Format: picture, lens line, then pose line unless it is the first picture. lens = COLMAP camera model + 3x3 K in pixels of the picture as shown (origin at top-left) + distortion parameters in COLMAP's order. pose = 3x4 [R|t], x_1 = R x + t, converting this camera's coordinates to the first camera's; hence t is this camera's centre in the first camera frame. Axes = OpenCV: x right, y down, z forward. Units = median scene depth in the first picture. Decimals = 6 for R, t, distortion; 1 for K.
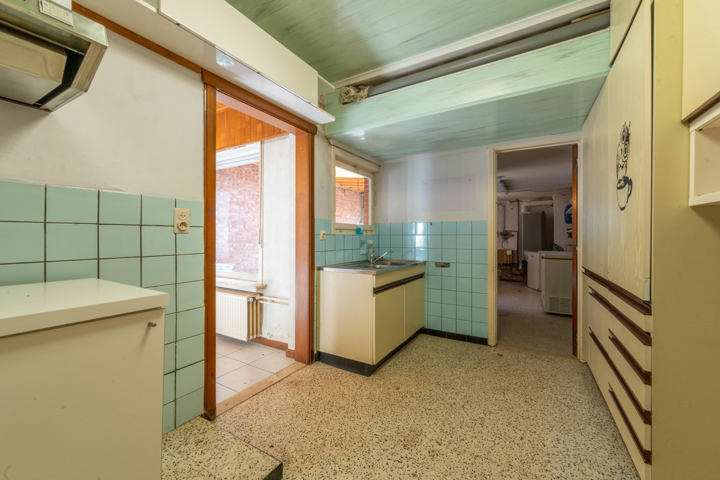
lens RADIAL K [[287.6, 0, 353.9], [0, 287.6, 238.4], [0, 0, 1]] dist [0.003346, 0.000098]
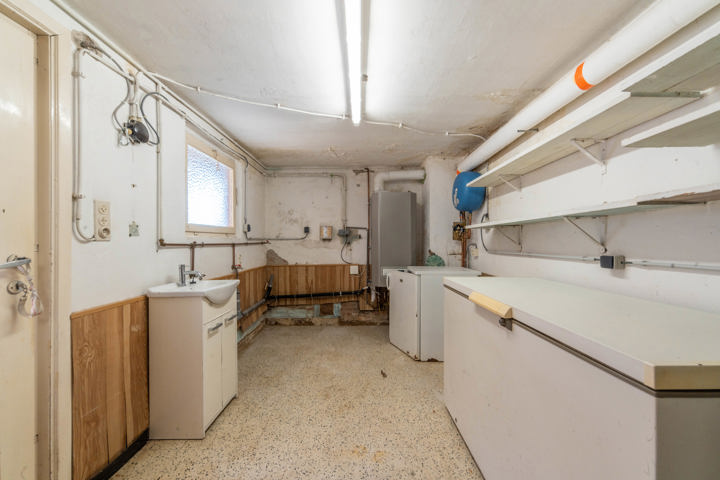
lens RADIAL K [[287.6, 0, 358.9], [0, 287.6, 240.8], [0, 0, 1]] dist [0.003346, 0.000098]
pose [[0.853566, -0.004751, 0.520963, 0.279948], [0.006464, 0.999978, -0.001472, -0.001527], [-0.520945, 0.004624, 0.853578, 0.556696]]
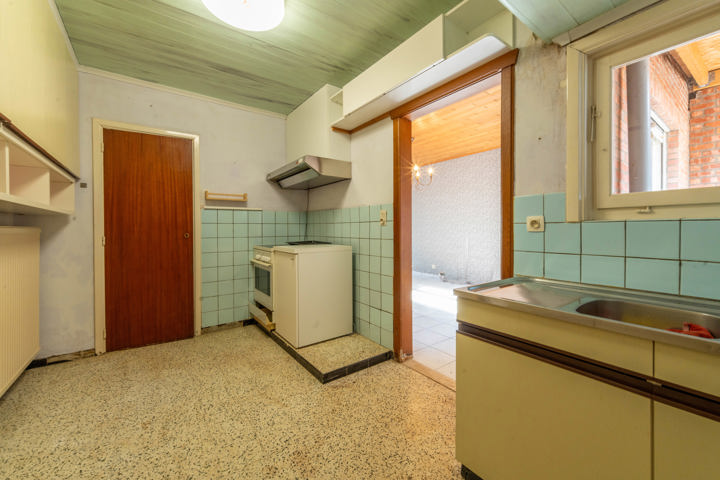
lens RADIAL K [[287.6, 0, 358.1], [0, 287.6, 234.6], [0, 0, 1]] dist [0.003346, 0.000098]
pose [[-0.374534, 0.016947, -0.927058, 1.005840], [-0.004110, 0.999793, 0.019937, -0.001176], [0.927204, 0.011277, -0.374386, 1.598840]]
